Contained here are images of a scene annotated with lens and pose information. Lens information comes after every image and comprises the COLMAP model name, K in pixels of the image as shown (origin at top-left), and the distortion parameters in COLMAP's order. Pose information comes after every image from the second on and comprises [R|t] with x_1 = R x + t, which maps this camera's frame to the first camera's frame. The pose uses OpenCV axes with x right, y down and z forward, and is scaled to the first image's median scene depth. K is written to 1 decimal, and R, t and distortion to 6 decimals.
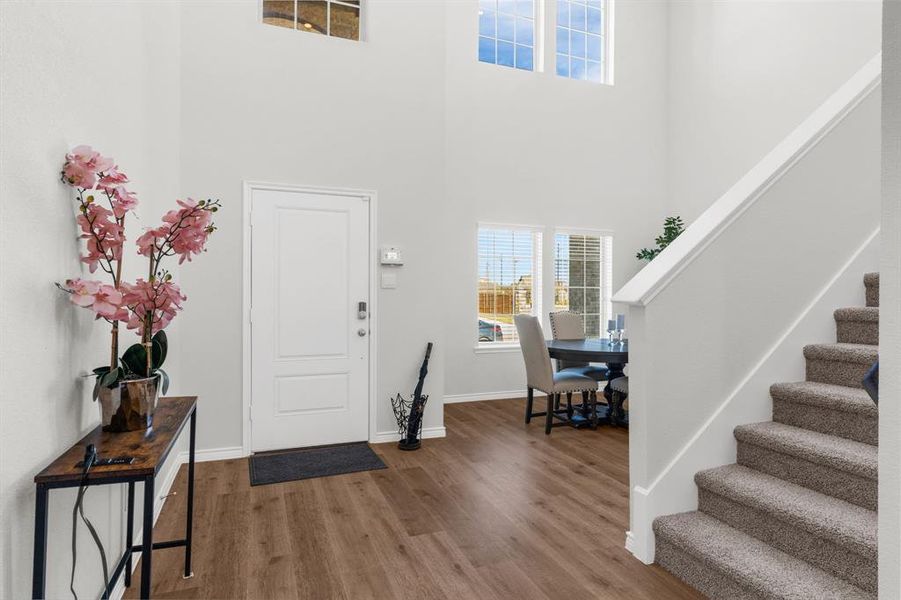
lens RADIAL K [[490.0, 0, 450.5], [0, 490.0, 300.0], [0, 0, 1]] dist [0.002238, 0.000385]
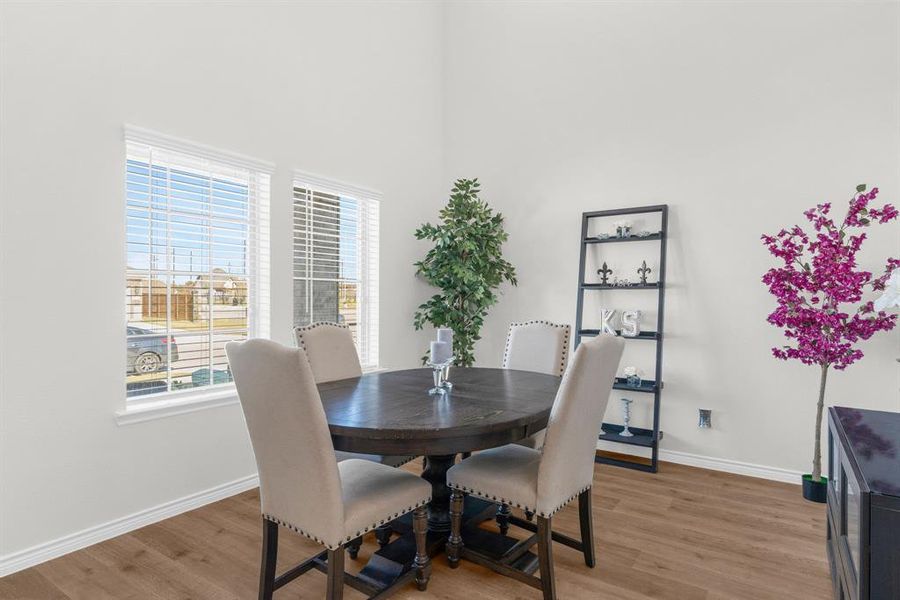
lens RADIAL K [[502.1, 0, 450.0], [0, 502.1, 300.0], [0, 0, 1]] dist [-0.000319, -0.000420]
pose [[0.821327, -0.002578, 0.570452, 0.058377], [0.001981, 0.999997, 0.001667, -0.004236], [-0.570454, -0.000239, 0.821329, 0.695064]]
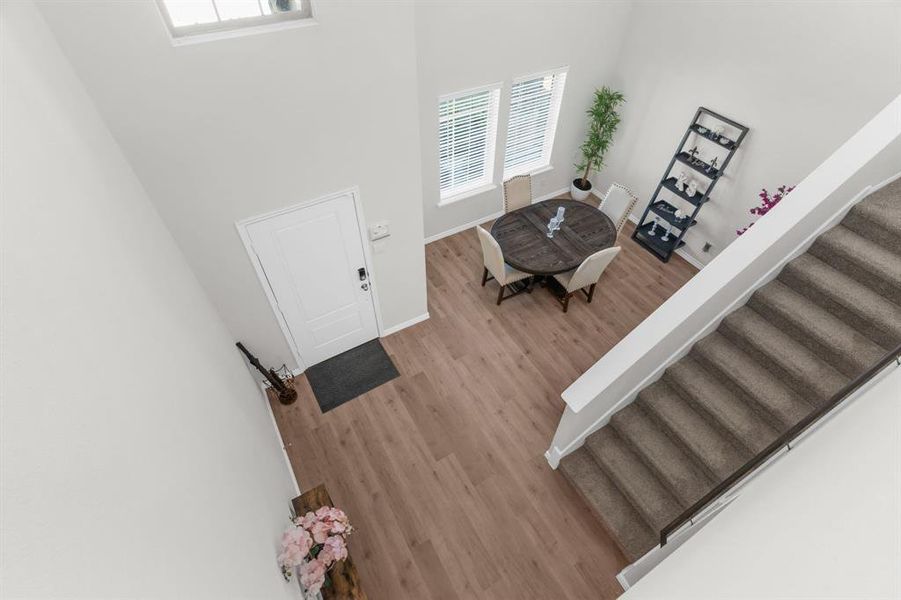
lens RADIAL K [[426.4, 0, 450.5], [0, 426.4, 300.0], [0, 0, 1]] dist [0.001236, 0.000274]
pose [[0.987067, -0.112334, 0.114365, -0.093328], [-0.006636, 0.684168, 0.729295, -0.727946], [-0.160170, -0.720622, 0.674574, 0.202727]]
